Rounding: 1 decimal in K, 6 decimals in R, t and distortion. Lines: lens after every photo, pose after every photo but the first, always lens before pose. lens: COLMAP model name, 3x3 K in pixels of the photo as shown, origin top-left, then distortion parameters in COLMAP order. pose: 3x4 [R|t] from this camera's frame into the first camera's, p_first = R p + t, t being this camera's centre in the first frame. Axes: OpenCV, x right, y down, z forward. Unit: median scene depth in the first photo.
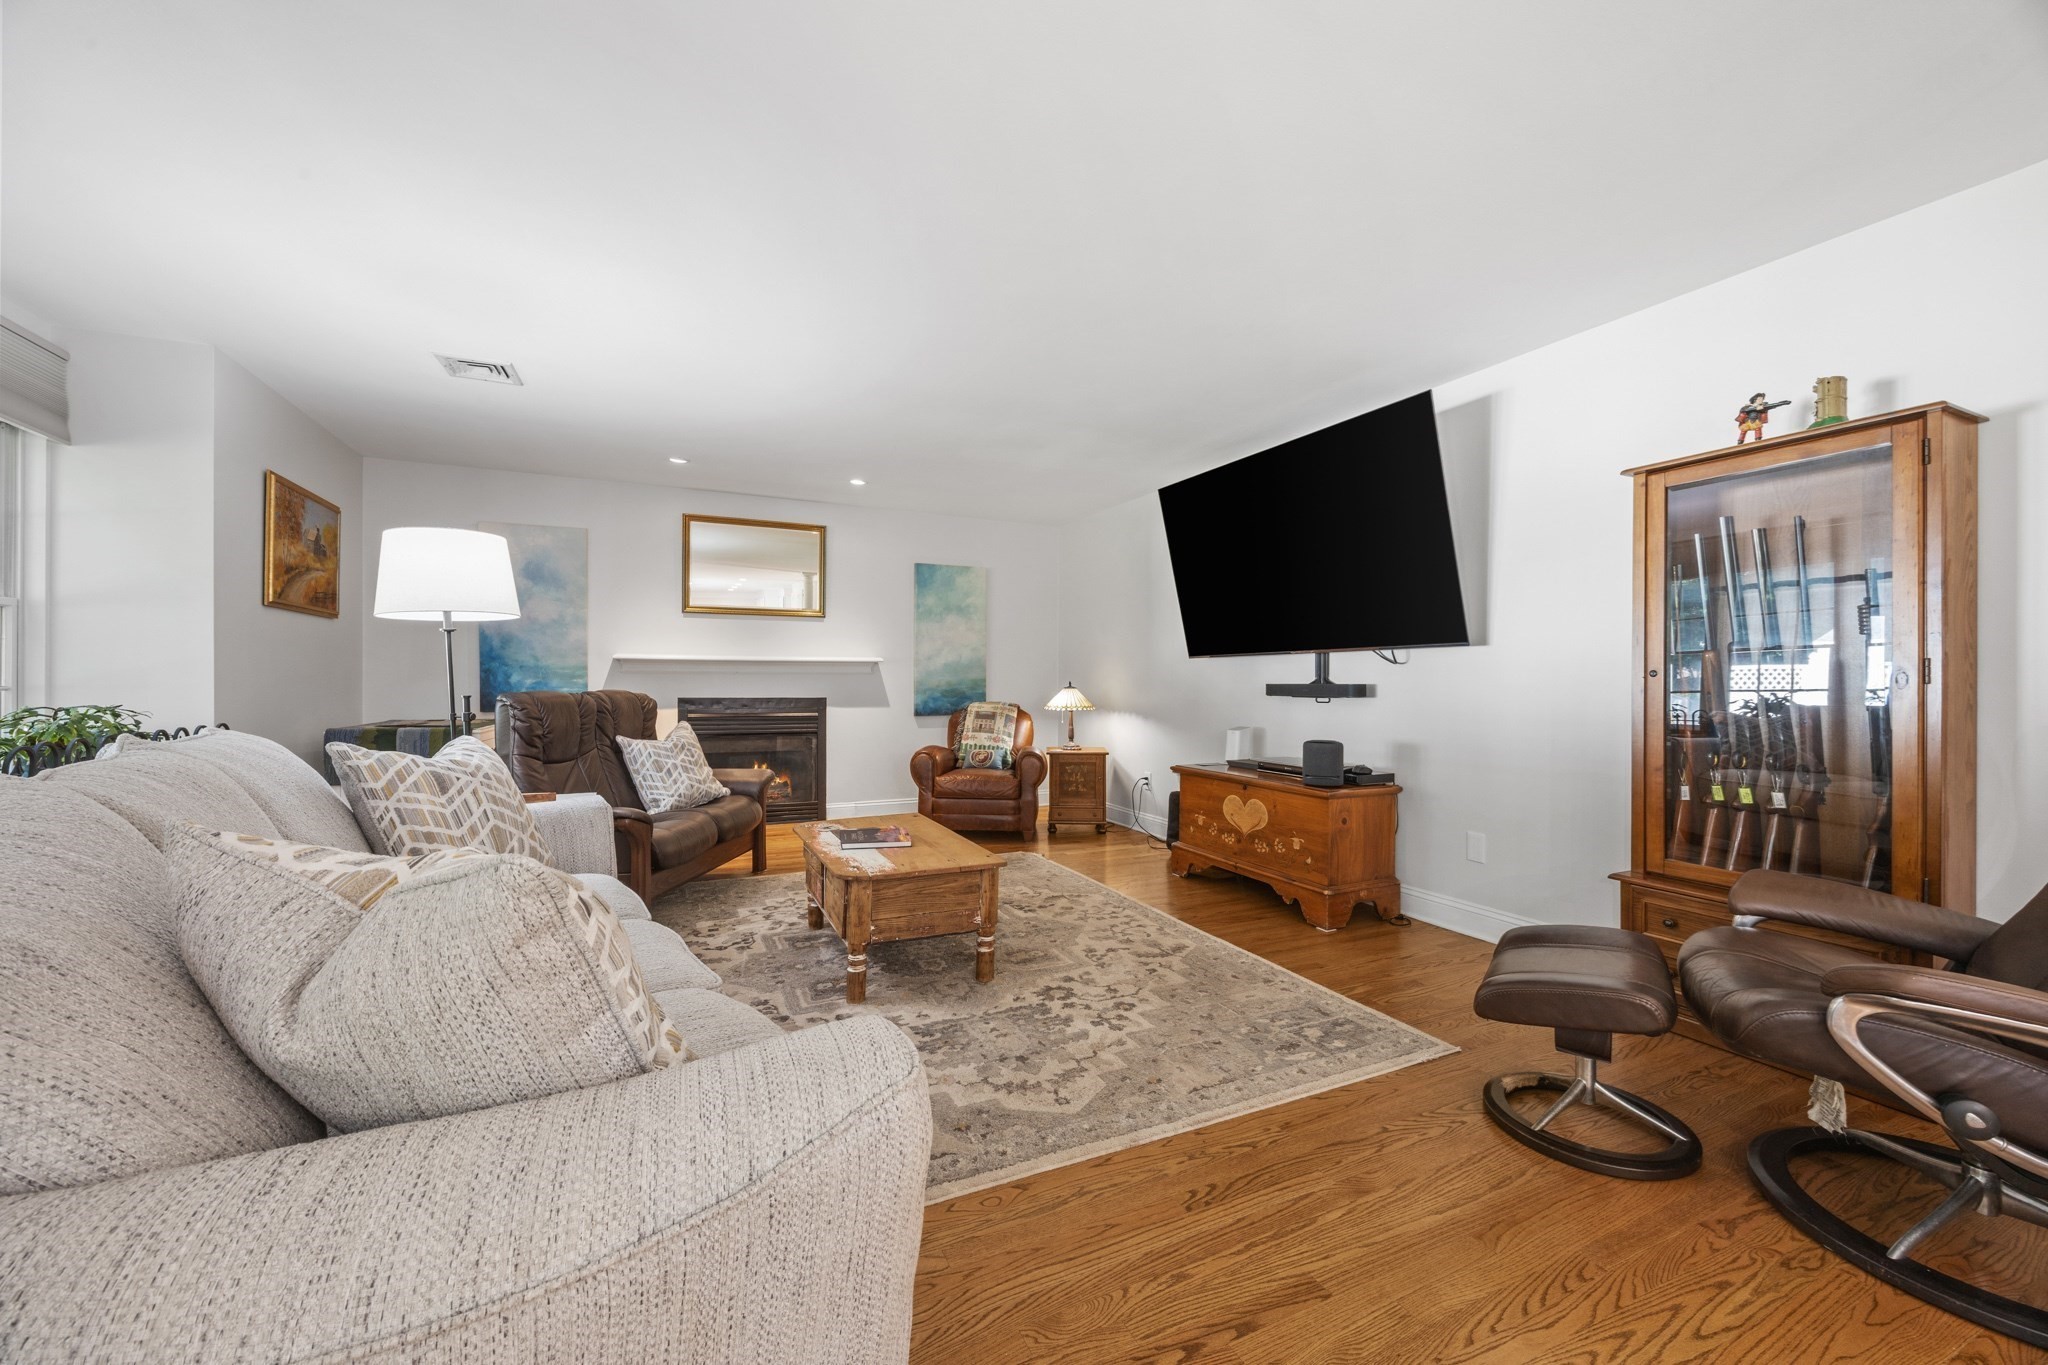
lens RADIAL K [[788.9, 0, 1024.0], [0, 788.9, 682.5], [0, 0, 1]] dist [0.000095, 0.000002]
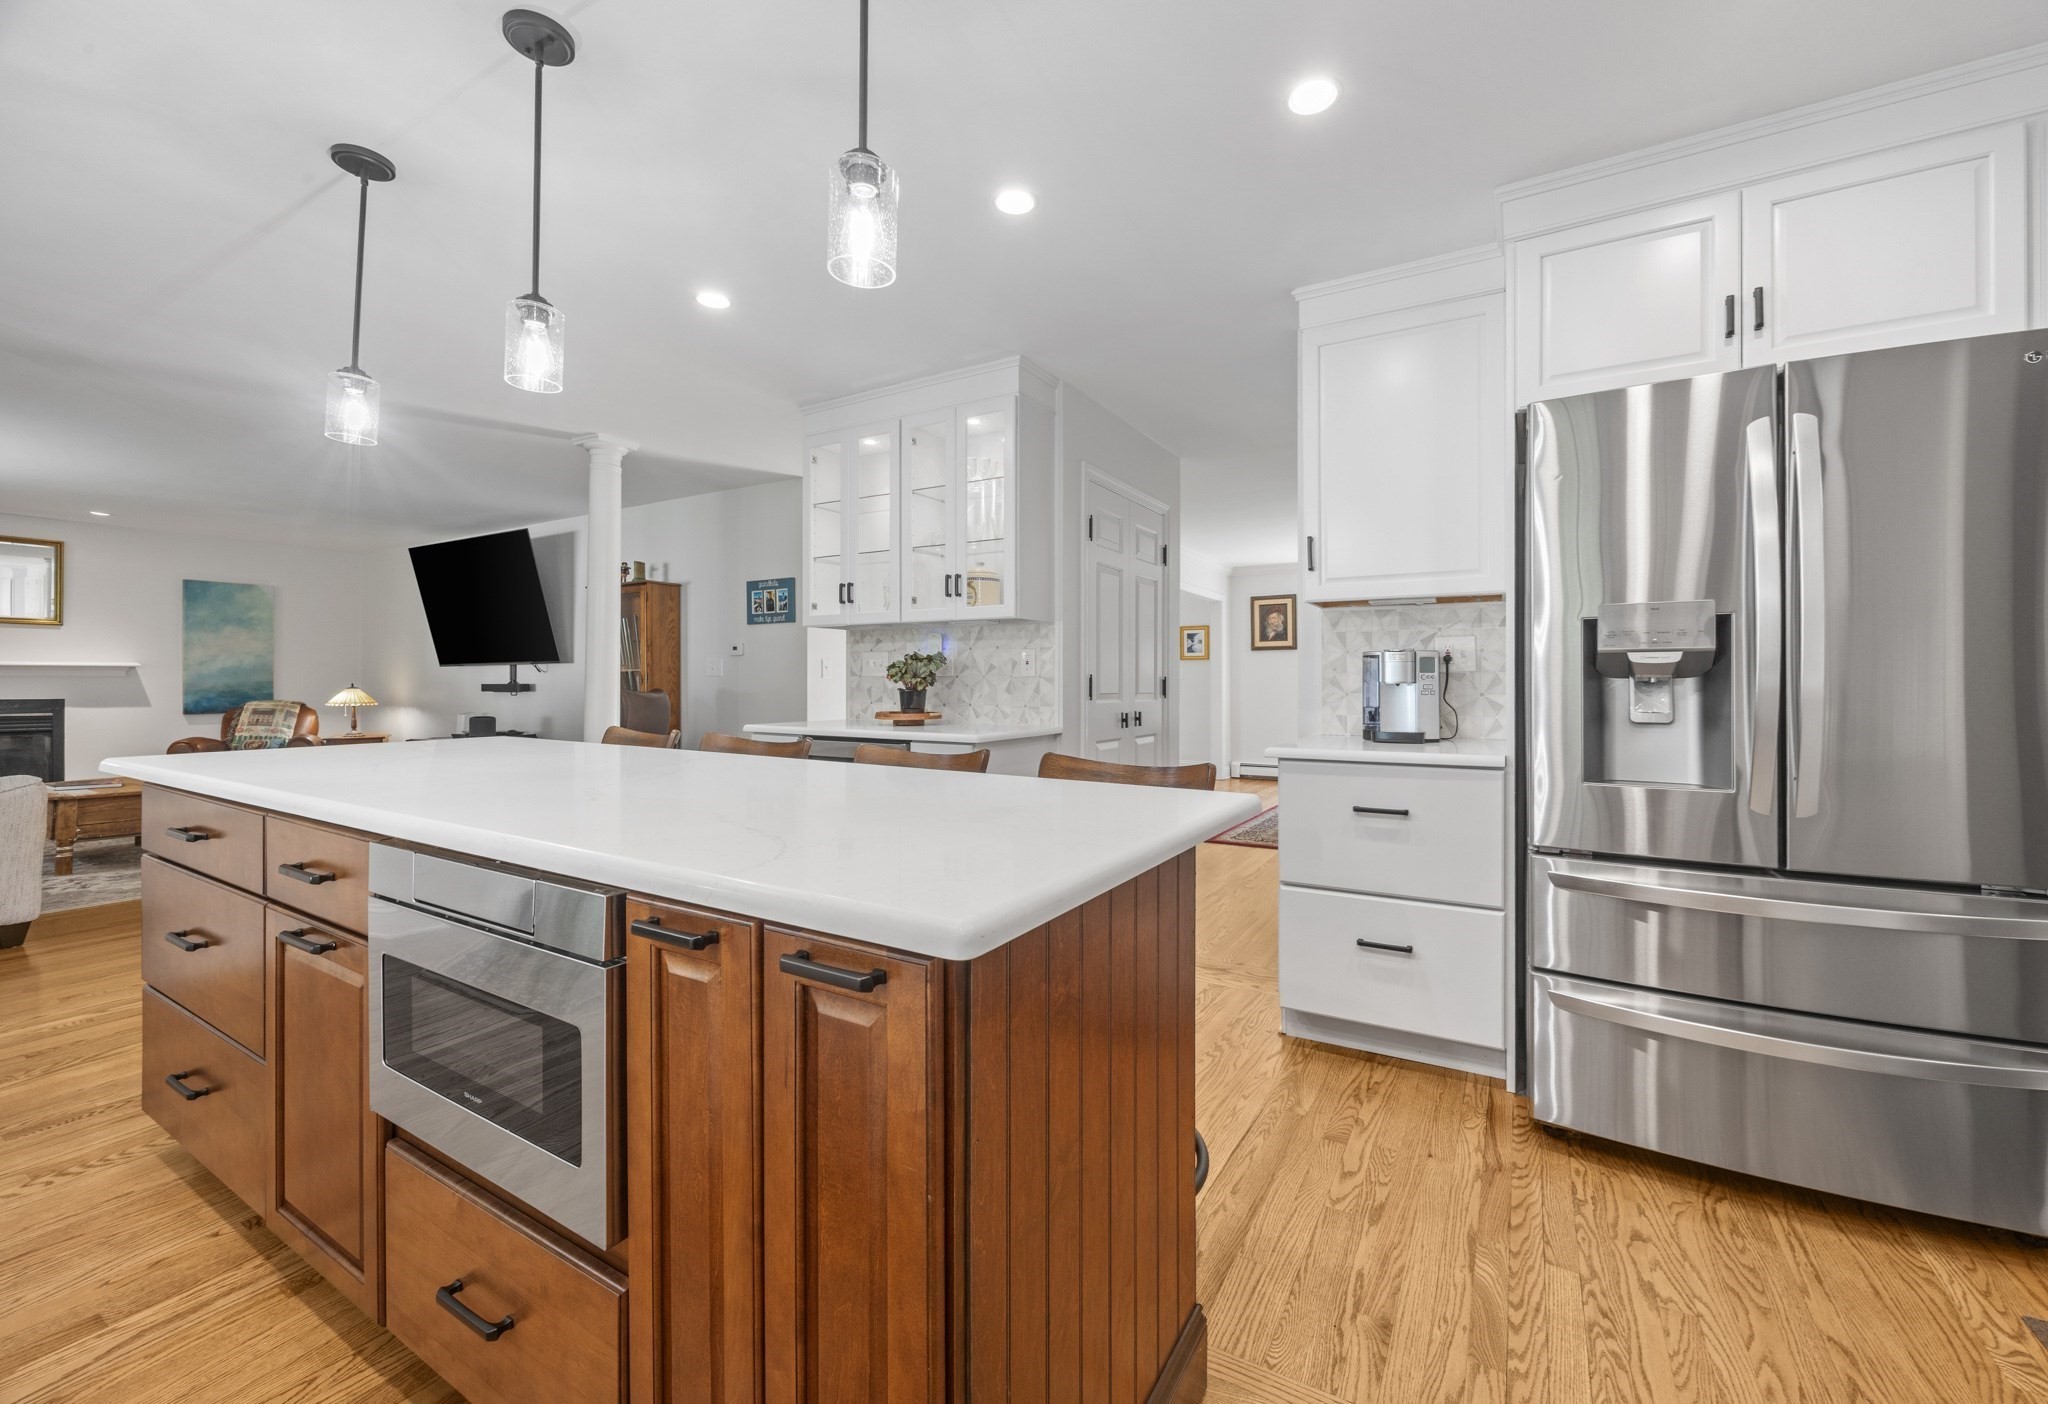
lens RADIAL K [[814.4, 0, 1044.3], [0, 814.4, 679.6], [0, 0, 1]] dist [0.000963, 0.000143]
pose [[0.823551, -0.003494, 0.567231, 0.355421], [0.005079, 0.999986, -0.001214, 0.000792], [-0.567219, 0.003880, 0.823558, -1.098746]]
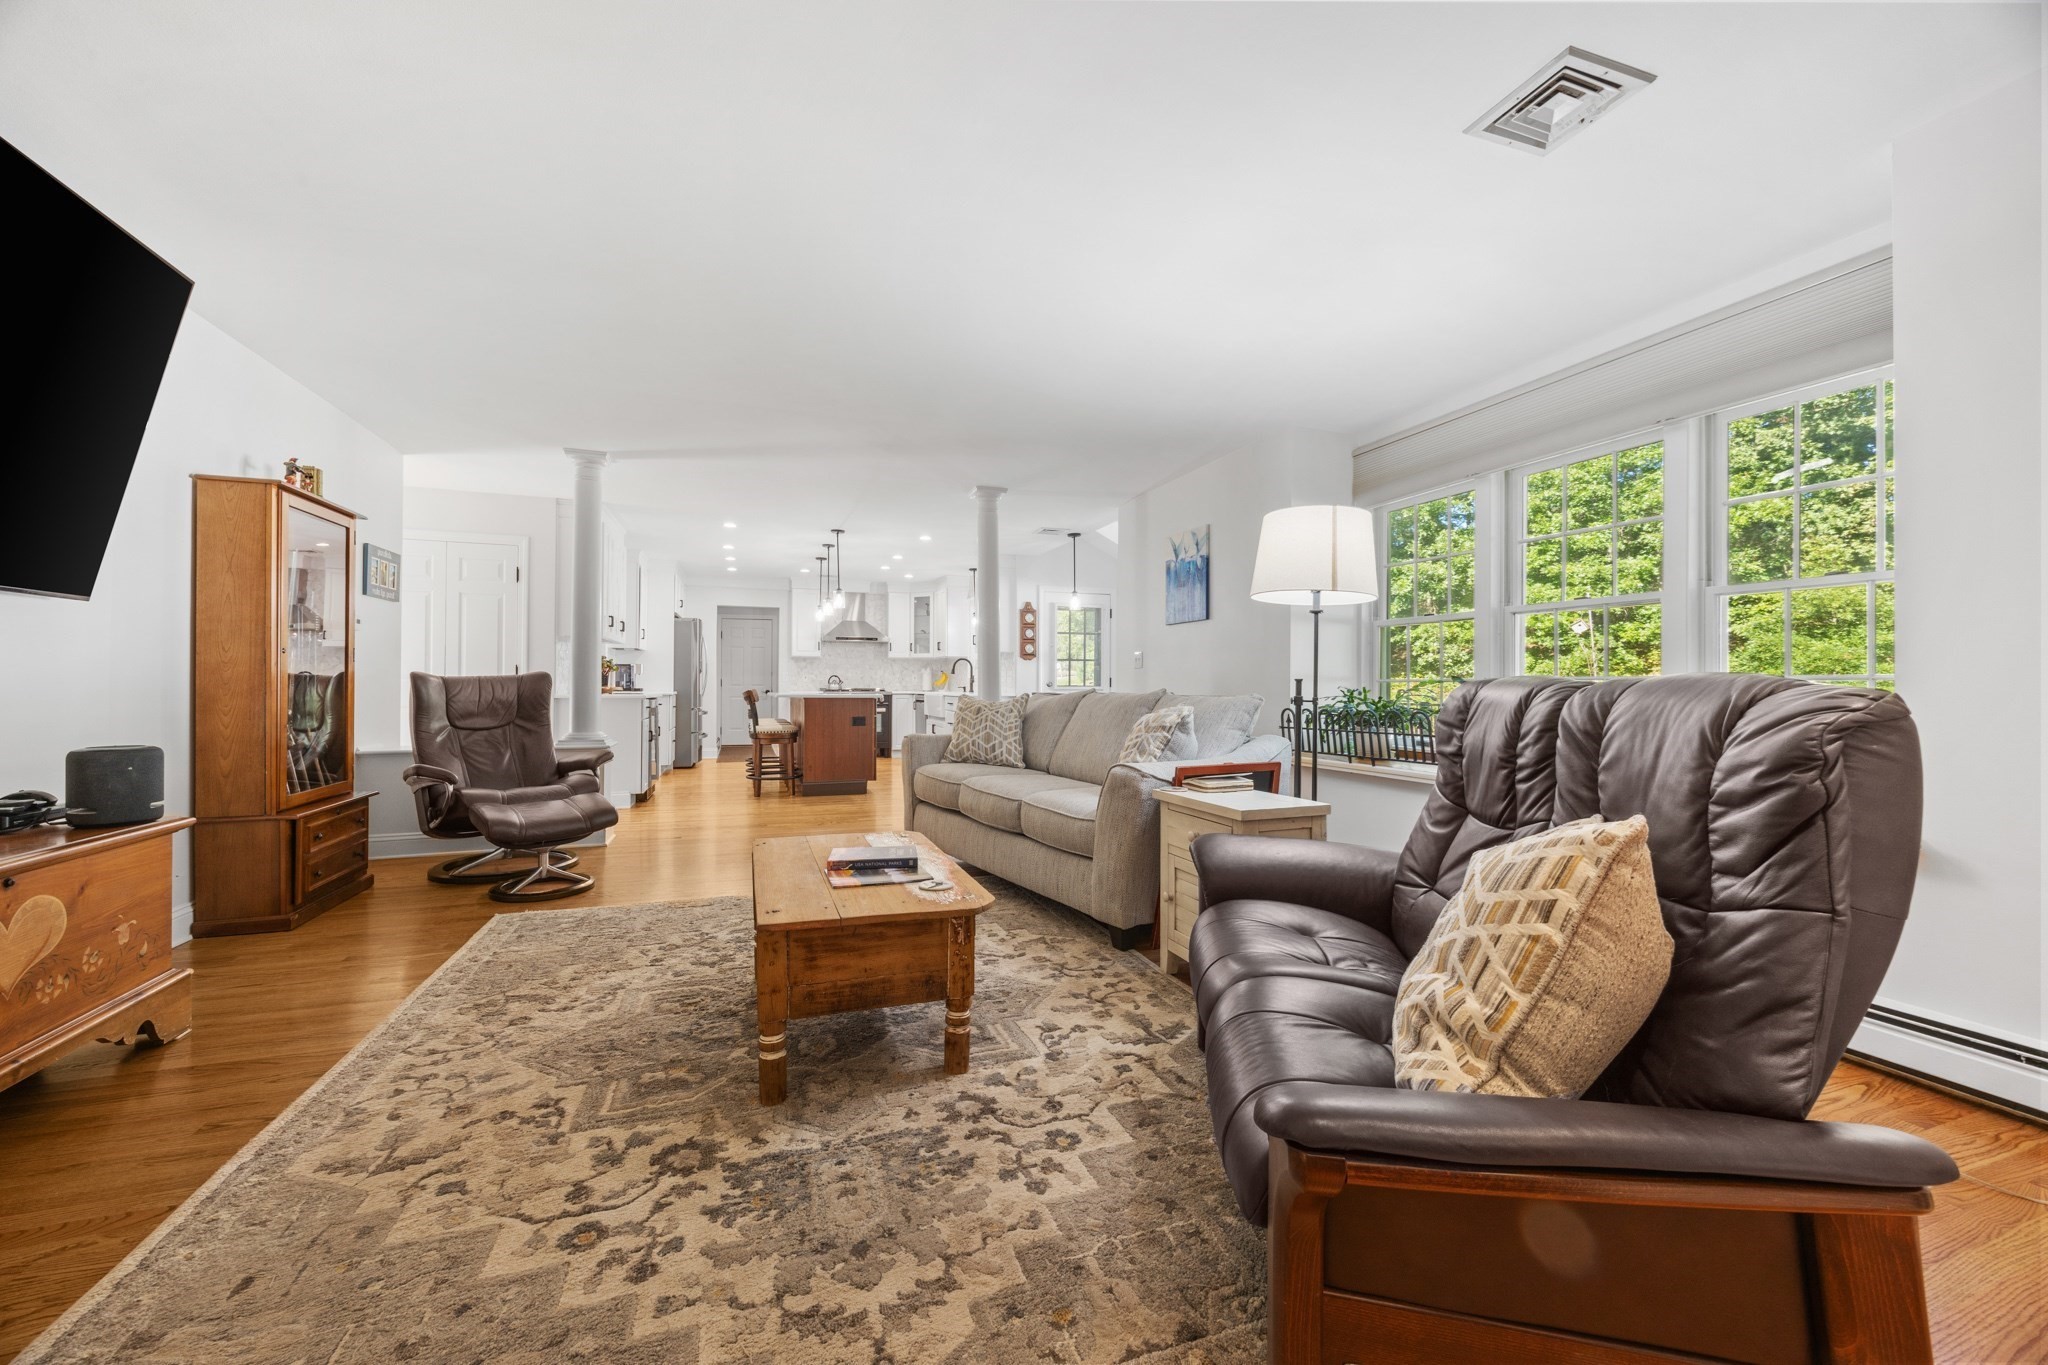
lens RADIAL K [[788.9, 0, 1024.0], [0, 788.9, 682.5], [0, 0, 1]] dist [0.000095, 0.000002]
pose [[-0.995564, -0.009997, 0.093558, -0.334121], [-0.009999, 0.999950, 0.000443, 0.017562], [-0.093558, -0.000495, -0.995614, 1.447244]]
